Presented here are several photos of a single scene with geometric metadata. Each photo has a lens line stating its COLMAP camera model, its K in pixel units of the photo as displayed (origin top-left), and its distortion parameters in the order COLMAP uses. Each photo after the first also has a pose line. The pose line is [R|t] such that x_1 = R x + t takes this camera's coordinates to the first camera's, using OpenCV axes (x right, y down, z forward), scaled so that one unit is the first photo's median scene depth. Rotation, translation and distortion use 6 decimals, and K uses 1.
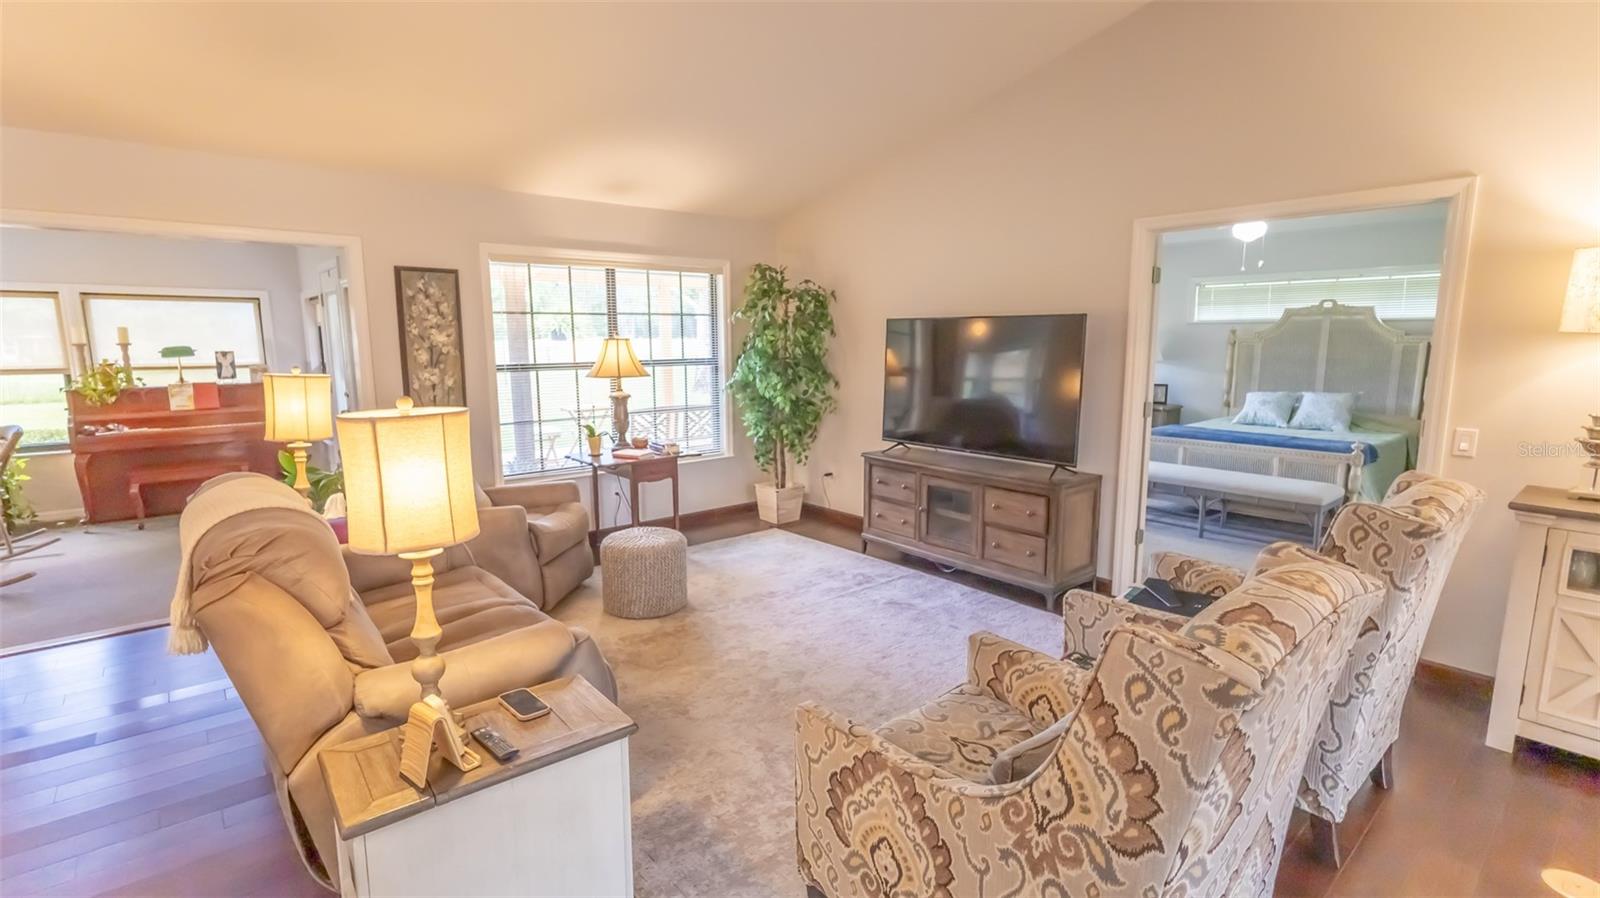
lens RADIAL K [[740.6, 0, 803.7], [0, 740.6, 462.9], [0, 0, 1]] dist [0.006062, 0.002440]
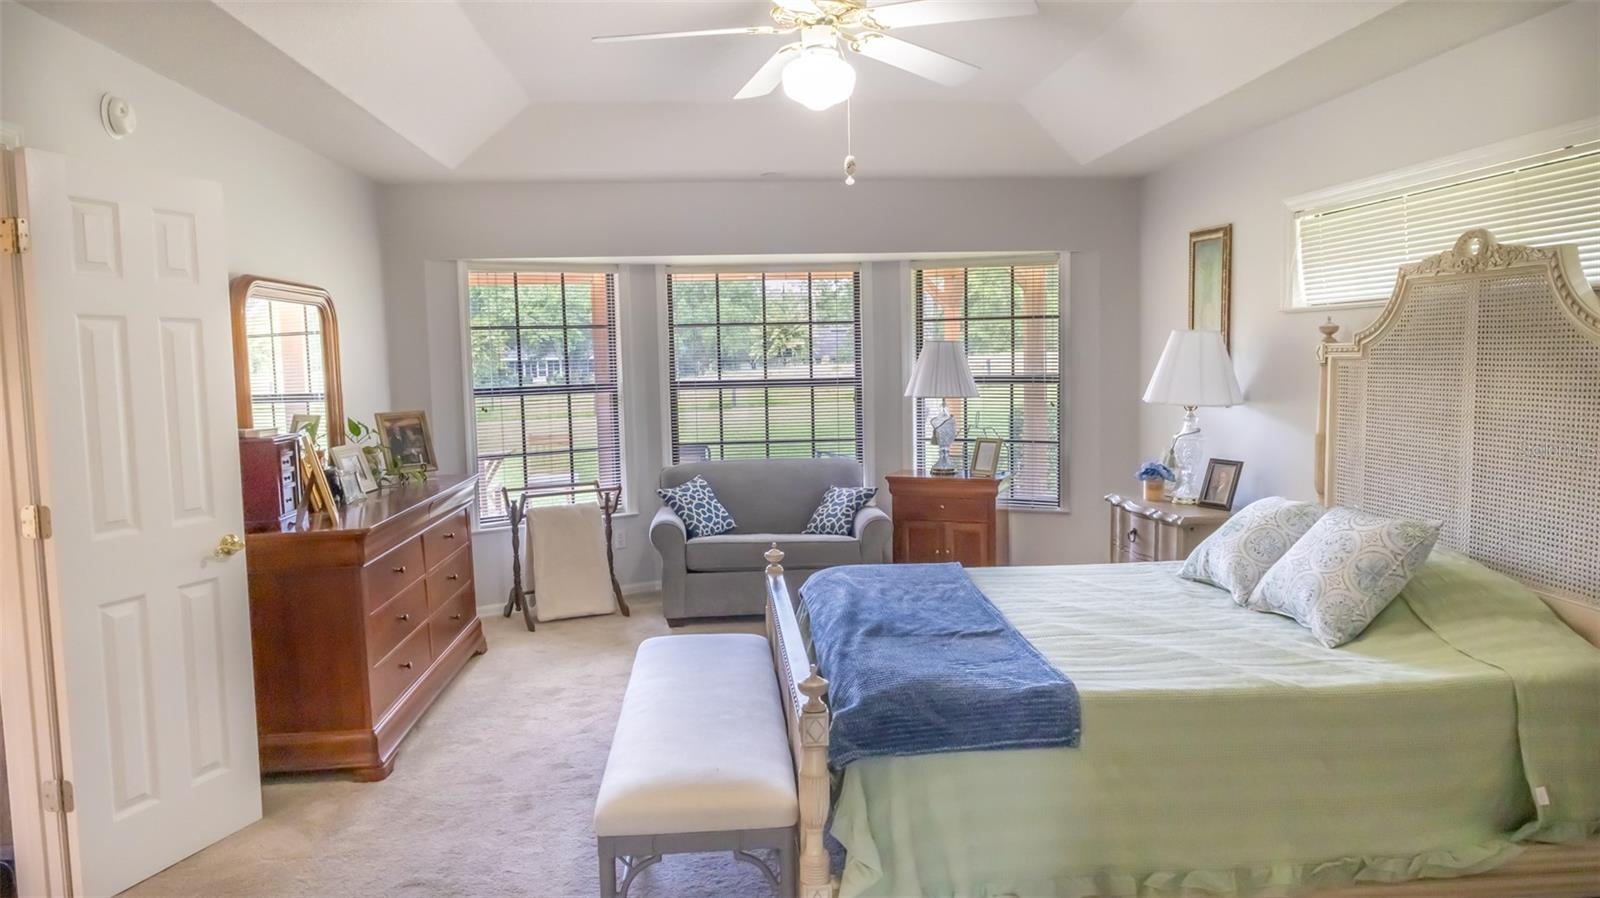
lens RADIAL K [[1091.8, 0, 751.7], [0, 1091.8, 456.2], [0, 0, 1]] dist [0.014440, -0.007000]
pose [[0.784702, 0.051204, -0.617755, 0.761825], [-0.090707, 0.995340, -0.032719, -0.076409], [0.613201, 0.081709, 0.785689, 0.429991]]
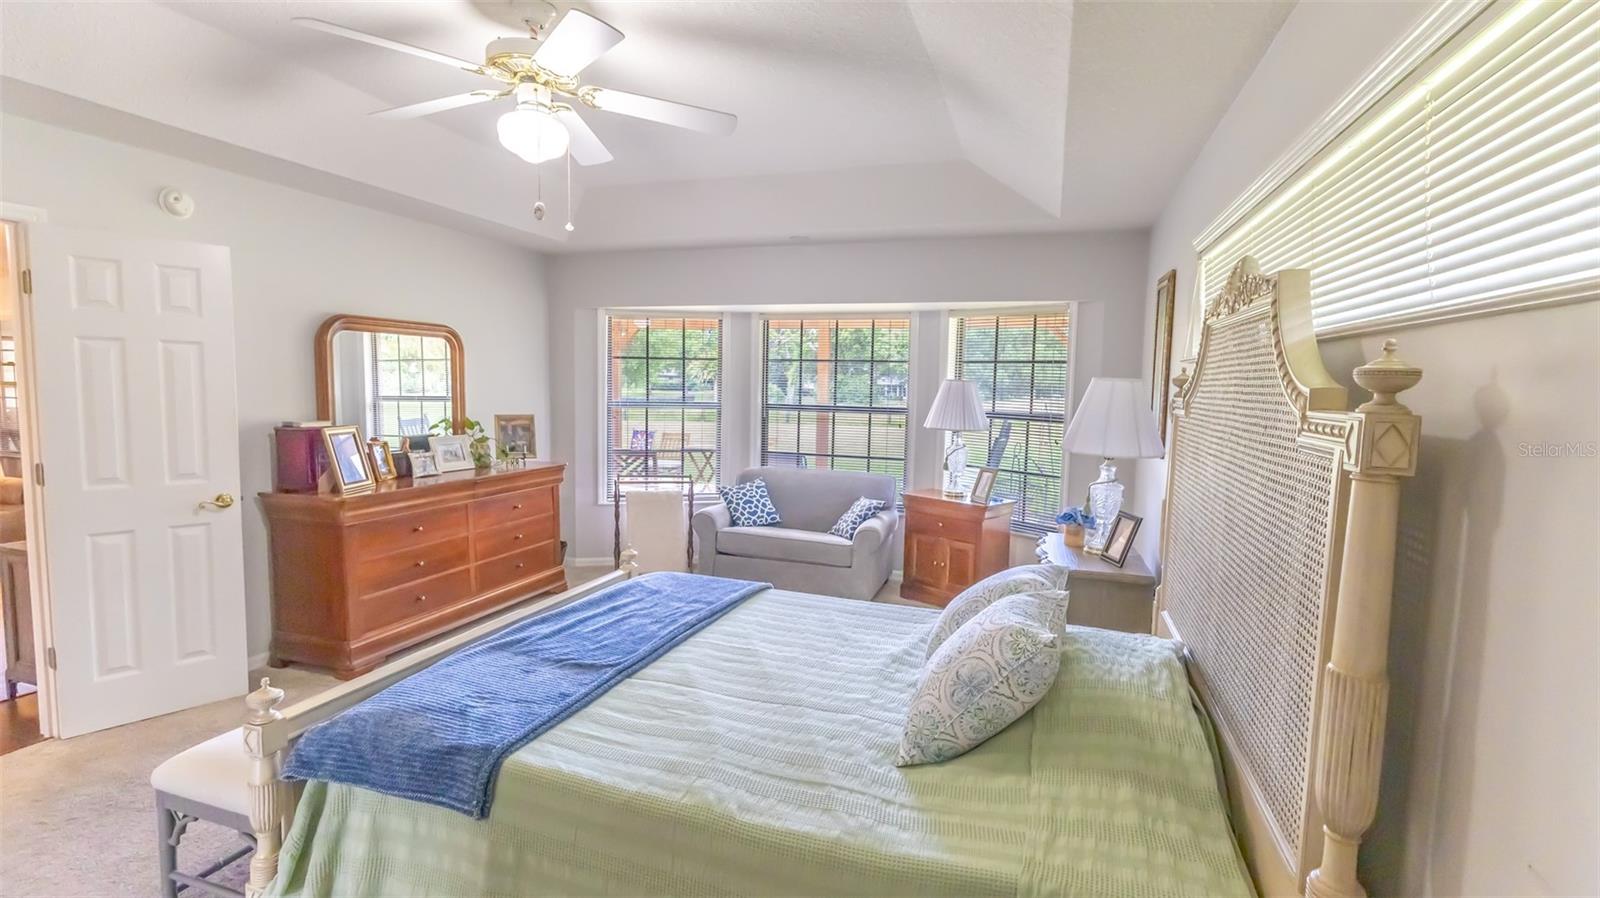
lens RADIAL K [[740.6, 0, 765.5], [0, 740.6, 458.4], [0, 0, 1]] dist [0.006062, 0.002440]
pose [[0.474823, 0.112168, -0.872904, 0.859532], [-0.171662, 0.984598, 0.033144, -0.136476], [0.863177, 0.134107, 0.486765, 0.752322]]
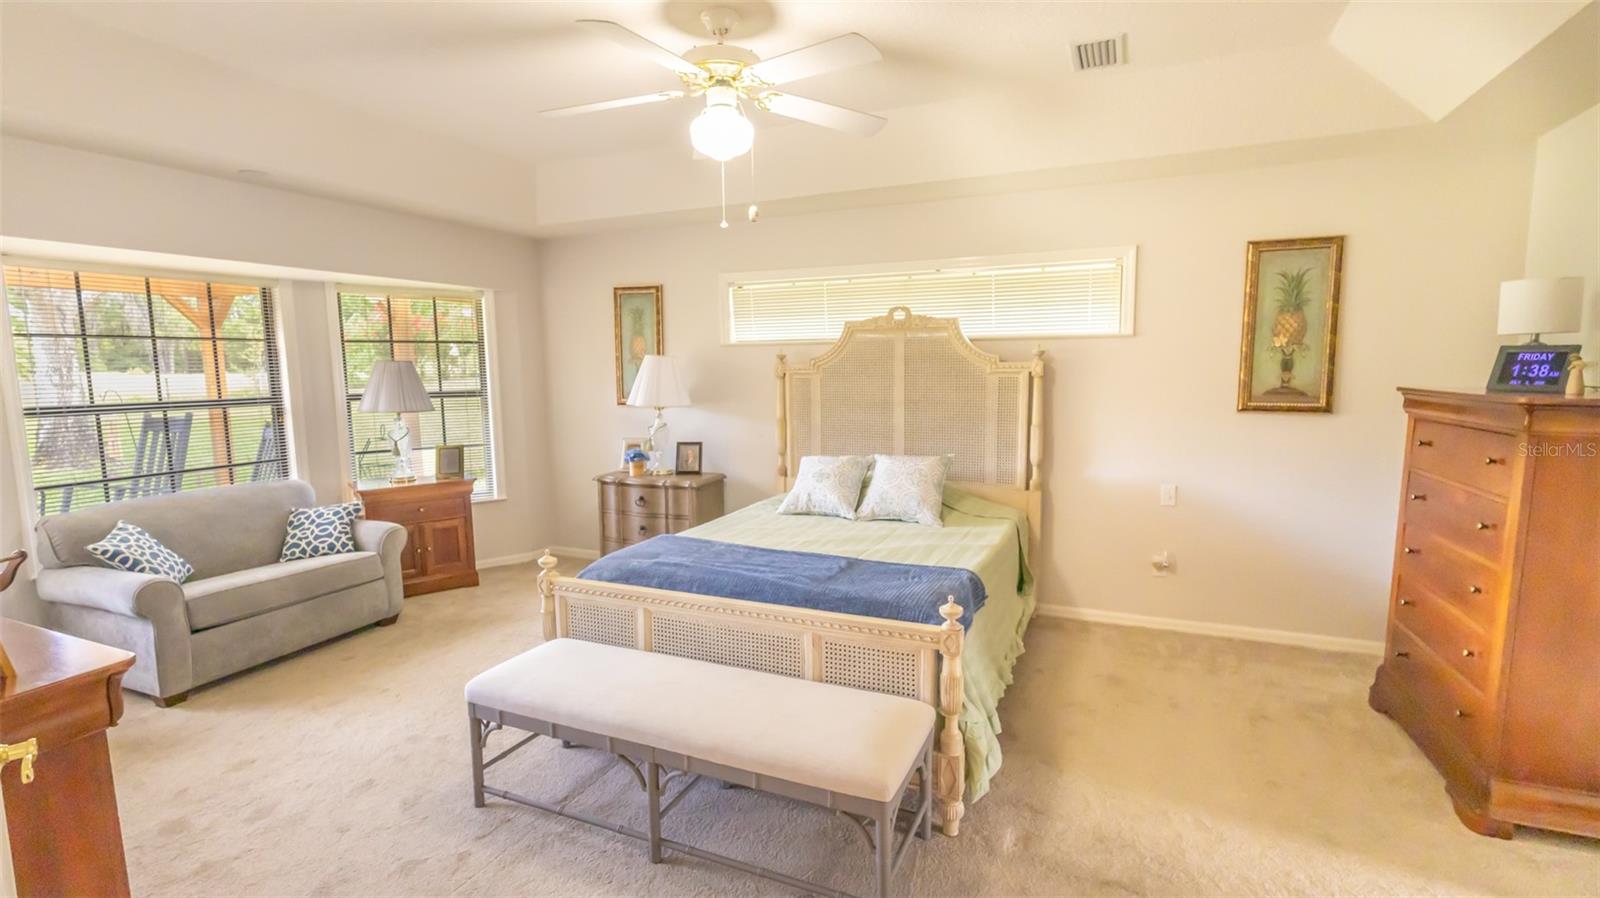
lens RADIAL K [[740.6, 0, 804.8], [0, 740.6, 478.8], [0, 0, 1]] dist [0.006062, 0.002440]
pose [[0.904715, -0.070044, 0.420220, 0.355488], [0.077664, 0.996979, -0.001025, -0.078836], [-0.418879, 0.033563, 0.907422, 0.463290]]
